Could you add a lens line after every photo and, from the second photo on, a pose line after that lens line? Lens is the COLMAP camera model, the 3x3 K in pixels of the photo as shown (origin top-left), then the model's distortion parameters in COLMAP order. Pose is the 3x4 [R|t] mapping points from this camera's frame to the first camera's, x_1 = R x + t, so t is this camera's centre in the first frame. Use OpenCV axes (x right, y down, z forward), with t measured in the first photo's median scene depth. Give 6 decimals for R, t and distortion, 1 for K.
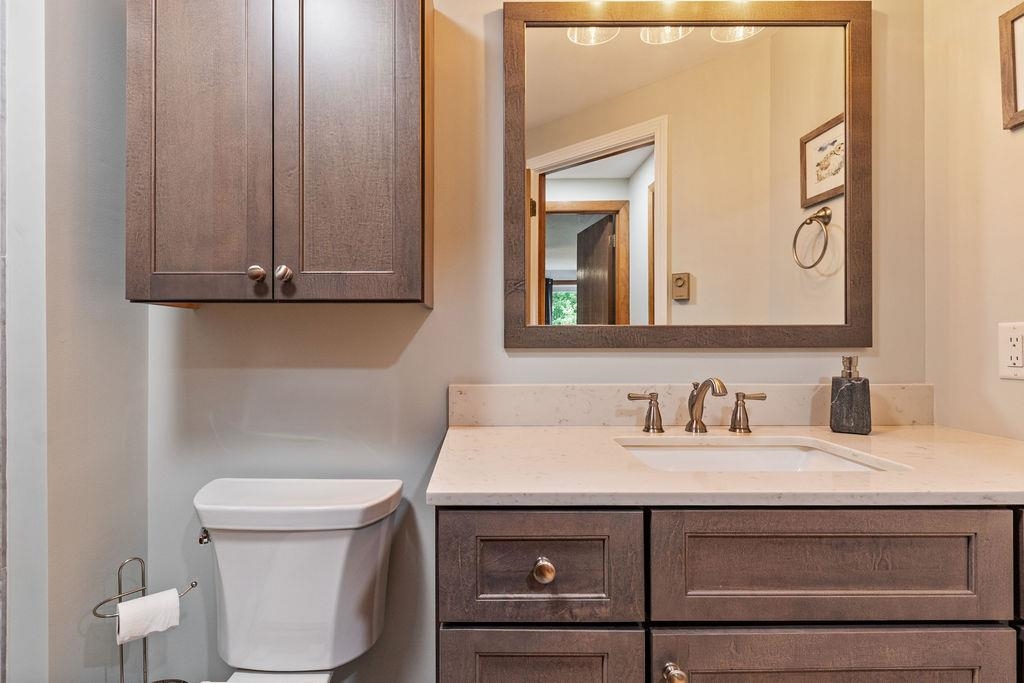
lens RADIAL K [[510.5, 0, 483.6], [0, 510.5, 338.6], [0, 0, 1]] dist [0.003881, -0.001967]
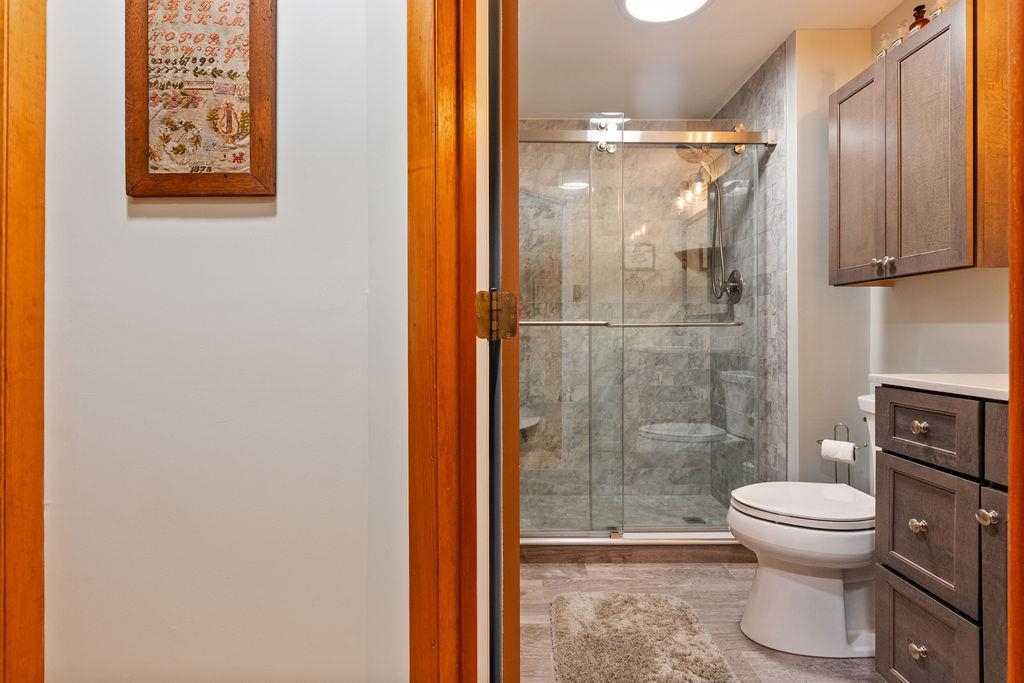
lens RADIAL K [[510.5, 0, 511.0], [0, 510.5, 333.9], [0, 0, 1]] dist [0.003881, -0.001967]
pose [[0.012007, 0.002633, -0.999924, 1.234165], [0.000186, 0.999997, 0.002636, 0.103394], [0.999928, -0.000217, 0.012007, -0.236330]]
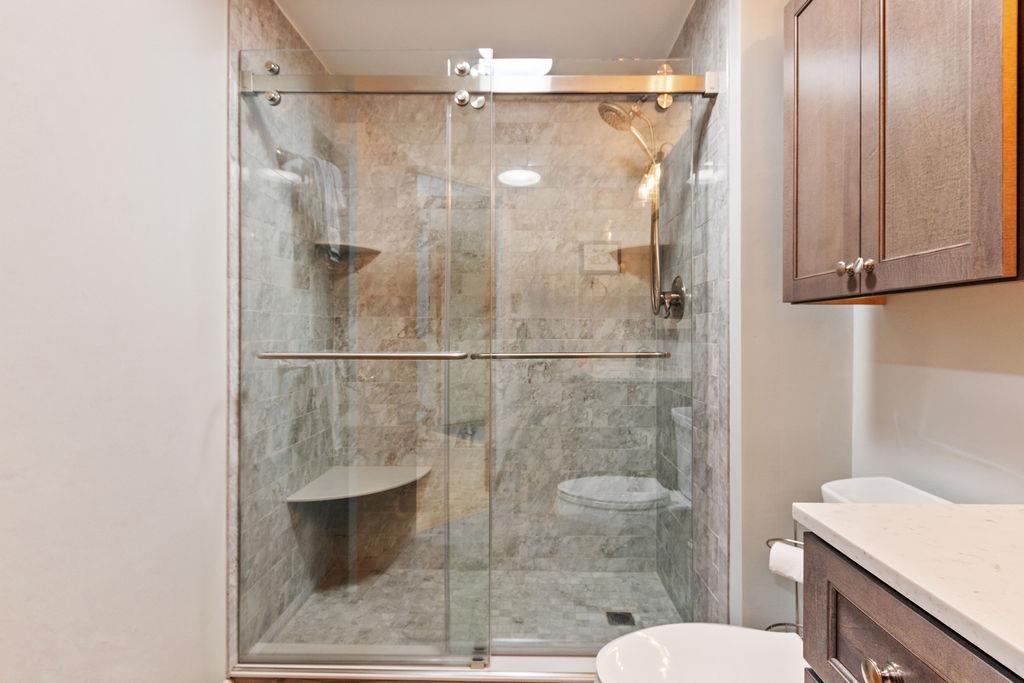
lens RADIAL K [[510.5, 0, 519.2], [0, 510.5, 333.0], [0, 0, 1]] dist [0.003881, -0.001967]
pose [[-0.021071, -0.000109, -0.999778, 0.565686], [-0.003876, 0.999992, -0.000028, 0.000683], [0.999770, 0.003874, -0.021071, 0.377756]]
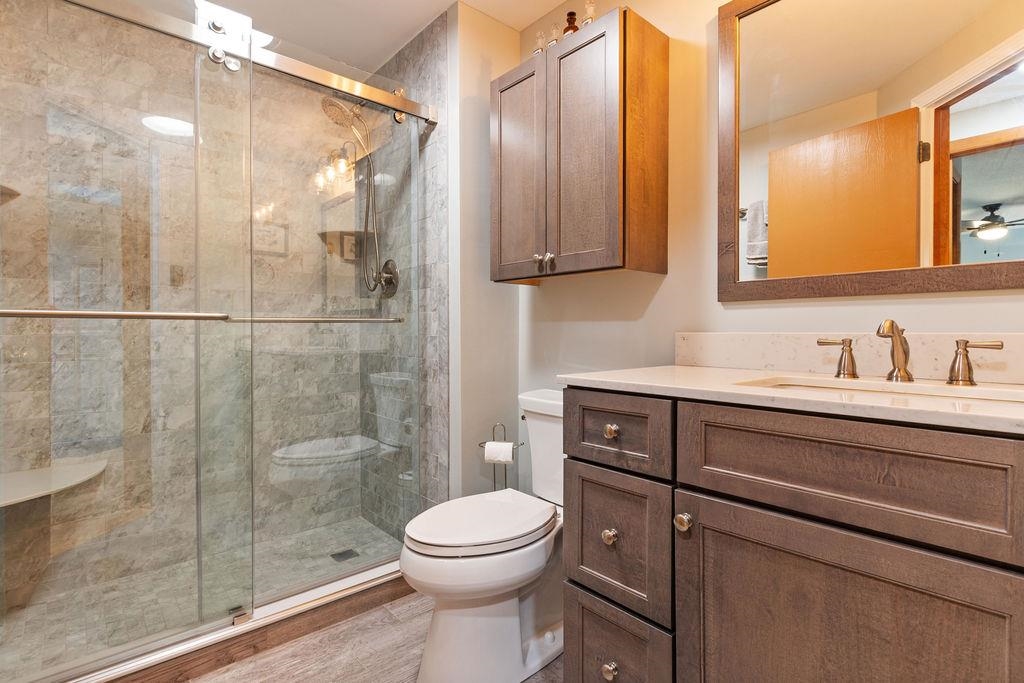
lens RADIAL K [[510.5, 0, 521.3], [0, 510.5, 334.7], [0, 0, 1]] dist [0.003881, -0.001967]
pose [[0.667192, 0.005485, -0.744866, 0.762276], [-0.000258, 0.999975, 0.007133, 0.107122], [0.744886, -0.004566, 0.667176, -0.159190]]
